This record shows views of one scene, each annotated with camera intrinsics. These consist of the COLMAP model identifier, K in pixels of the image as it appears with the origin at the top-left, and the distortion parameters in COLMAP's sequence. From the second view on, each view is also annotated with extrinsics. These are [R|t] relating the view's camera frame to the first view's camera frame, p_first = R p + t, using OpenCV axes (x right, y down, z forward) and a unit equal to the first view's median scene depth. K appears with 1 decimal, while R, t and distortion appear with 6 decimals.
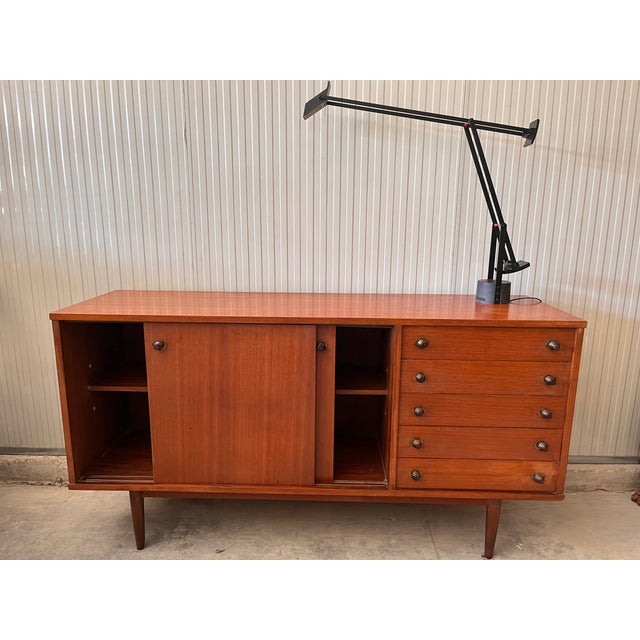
lens RADIAL K [[483.5, 0, 318.4], [0, 483.5, 320.5], [0, 0, 1]] dist [0.074612, -0.107077]
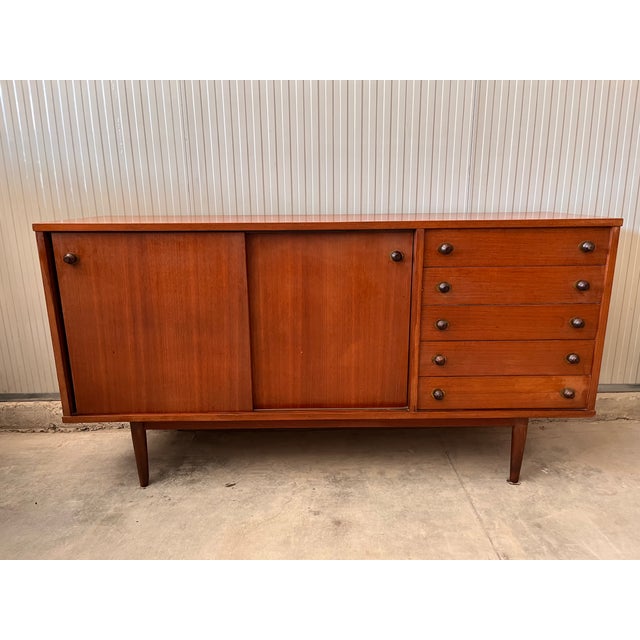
lens RADIAL K [[483.5, 0, 323.5], [0, 483.5, 320.2], [0, 0, 1]] dist [0.074612, -0.107077]
pose [[0.999300, -0.025063, 0.027765, -0.042838], [0.023967, 0.998946, 0.039137, 0.129531], [-0.028717, -0.038444, 0.998848, 0.077250]]
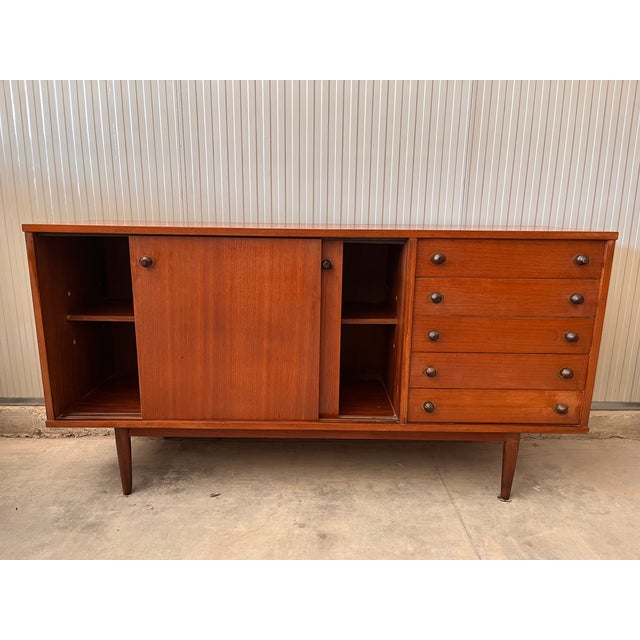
lens RADIAL K [[483.5, 0, 316.4], [0, 483.5, 323.2], [0, 0, 1]] dist [0.074612, -0.107077]
pose [[0.999682, -0.001894, 0.025129, -0.034936], [0.001532, 0.999895, 0.014429, 0.142376], [-0.025154, -0.014386, 0.999580, 0.088518]]
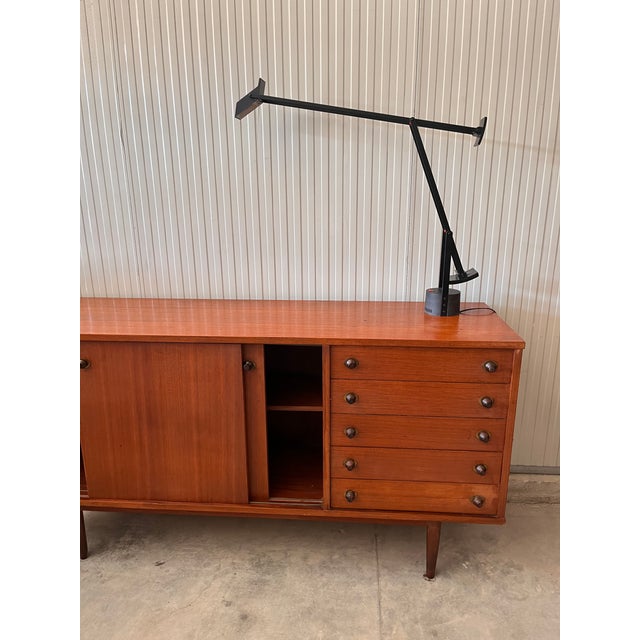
lens RADIAL K [[483.5, 0, 322.7], [0, 483.5, 321.7], [0, 0, 1]] dist [0.074612, -0.107077]
pose [[0.998868, 0.000814, -0.047556, 0.187272], [0.002040, 0.998201, 0.059923, -0.084495], [0.047520, -0.059952, 0.997070, 0.052015]]
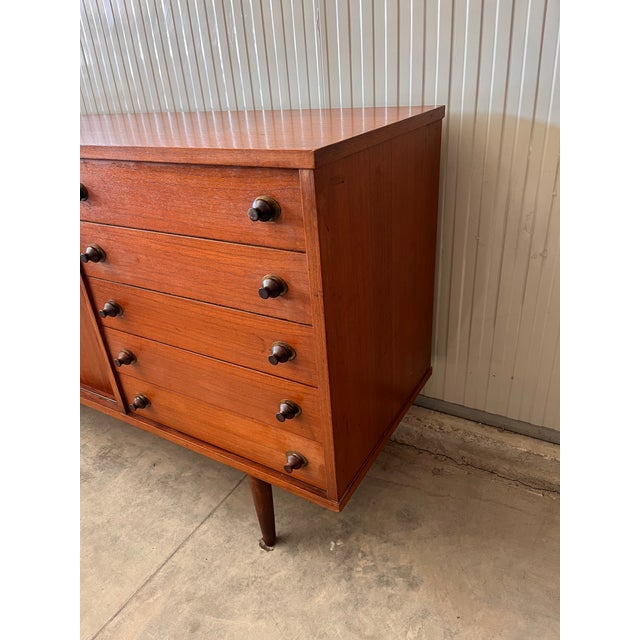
lens RADIAL K [[483.5, 0, 317.8], [0, 483.5, 322.6], [0, 0, 1]] dist [0.074612, -0.107077]
pose [[0.868858, 0.168277, -0.465584, 0.679747], [-0.029095, 0.956189, 0.291302, 0.017356], [0.494206, -0.239553, 0.835688, 0.586301]]
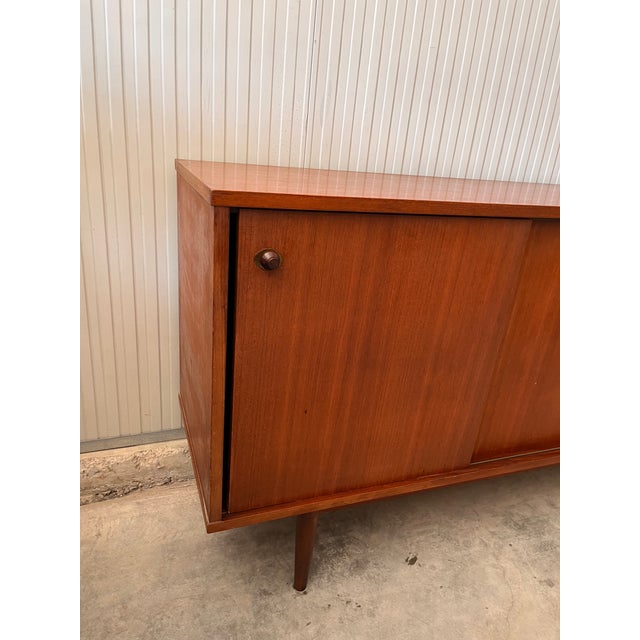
lens RADIAL K [[483.5, 0, 314.5], [0, 483.5, 322.7], [0, 0, 1]] dist [0.074612, -0.107077]
pose [[0.923142, -0.069049, 0.378208, -0.592328], [0.000040, 0.983757, 0.179505, 0.021592], [-0.384459, -0.165694, 0.908150, 0.510493]]
